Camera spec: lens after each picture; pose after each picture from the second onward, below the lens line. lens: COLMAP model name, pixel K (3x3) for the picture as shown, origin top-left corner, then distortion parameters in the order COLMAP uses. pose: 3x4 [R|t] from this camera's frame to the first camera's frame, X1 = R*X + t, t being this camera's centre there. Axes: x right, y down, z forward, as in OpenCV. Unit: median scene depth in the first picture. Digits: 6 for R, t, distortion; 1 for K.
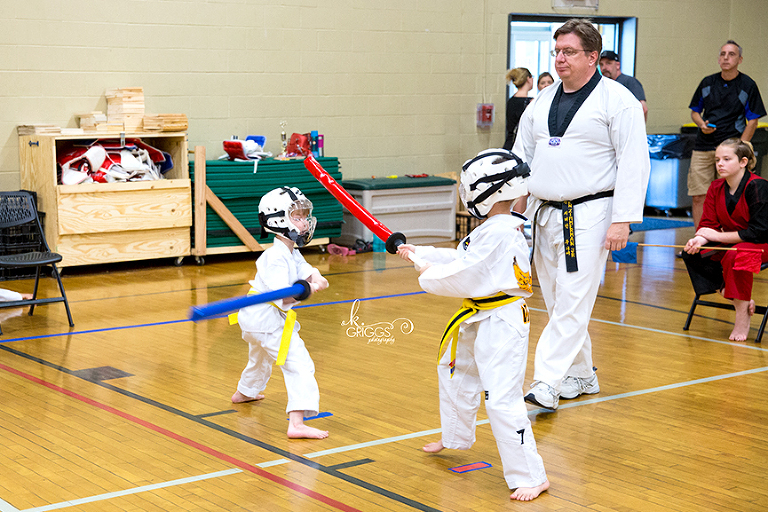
lens RADIAL K [[1290.0, 0, 349.4], [0, 1290.0, 268.2], [0, 0, 1]] dist [0.094097, 0.000000]
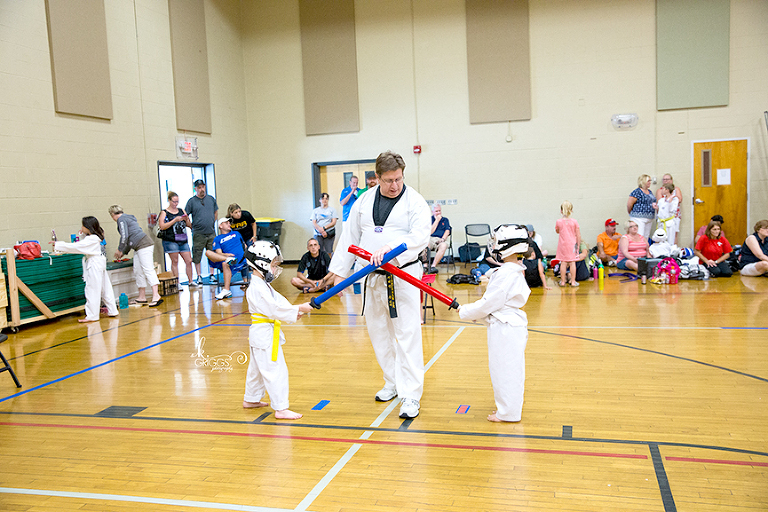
lens RADIAL K [[680.0, 0, 390.1], [0, 680.0, 256.7], [0, 0, 1]] dist [0.007421, 0.000557]
pose [[0.776372, -0.083266, 0.624751, -0.257951], [0.121808, 0.992370, -0.019109, -0.021038], [-0.618393, 0.090935, 0.780590, 0.156377]]
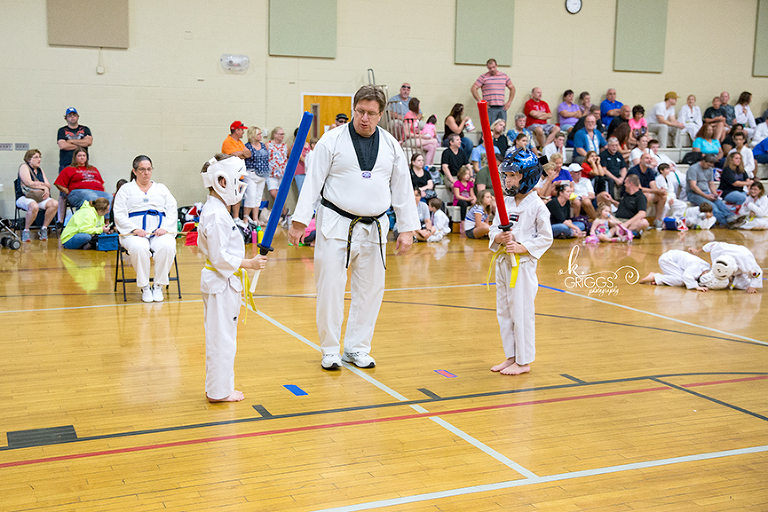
lens RADIAL K [[801.5, 0, 382.8], [0, 801.5, 261.2], [0, 0, 1]] dist [0.023690, 0.000000]
pose [[0.280843, -0.137298, 0.949882, -0.428028], [0.116429, 0.987279, 0.108280, -0.052213], [-0.952665, 0.080184, 0.293256, 0.374497]]
